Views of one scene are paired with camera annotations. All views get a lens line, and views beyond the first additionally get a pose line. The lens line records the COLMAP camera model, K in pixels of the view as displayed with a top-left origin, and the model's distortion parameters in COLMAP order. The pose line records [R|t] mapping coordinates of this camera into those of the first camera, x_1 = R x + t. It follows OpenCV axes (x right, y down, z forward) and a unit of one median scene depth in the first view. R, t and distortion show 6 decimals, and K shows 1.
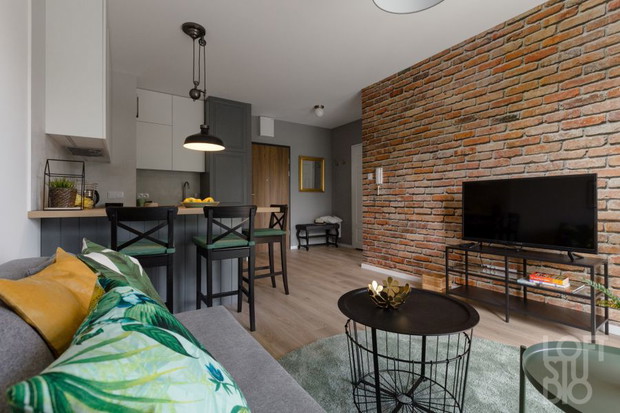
lens RADIAL K [[293.2, 0, 310.0], [0, 293.2, 206.5], [0, 0, 1]] dist [0.000462, 0.000006]
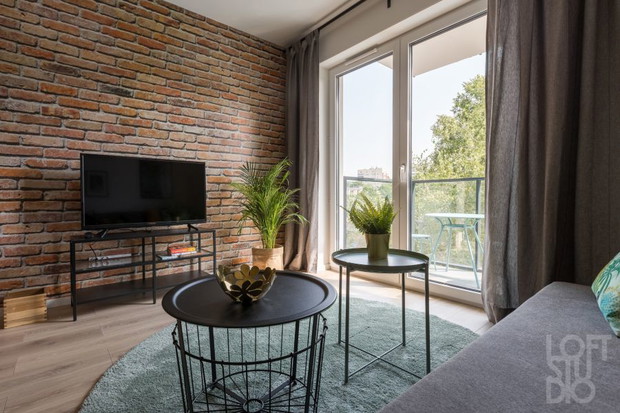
lens RADIAL K [[297.5, 0, 309.9], [0, 297.5, 194.1], [0, 0, 1]] dist [0.000432, -0.000046]
pose [[-0.138121, -0.022594, 0.990158, -0.347965], [-0.009513, 0.999724, 0.021486, -0.005260], [-0.990370, -0.006452, -0.138298, 0.555319]]
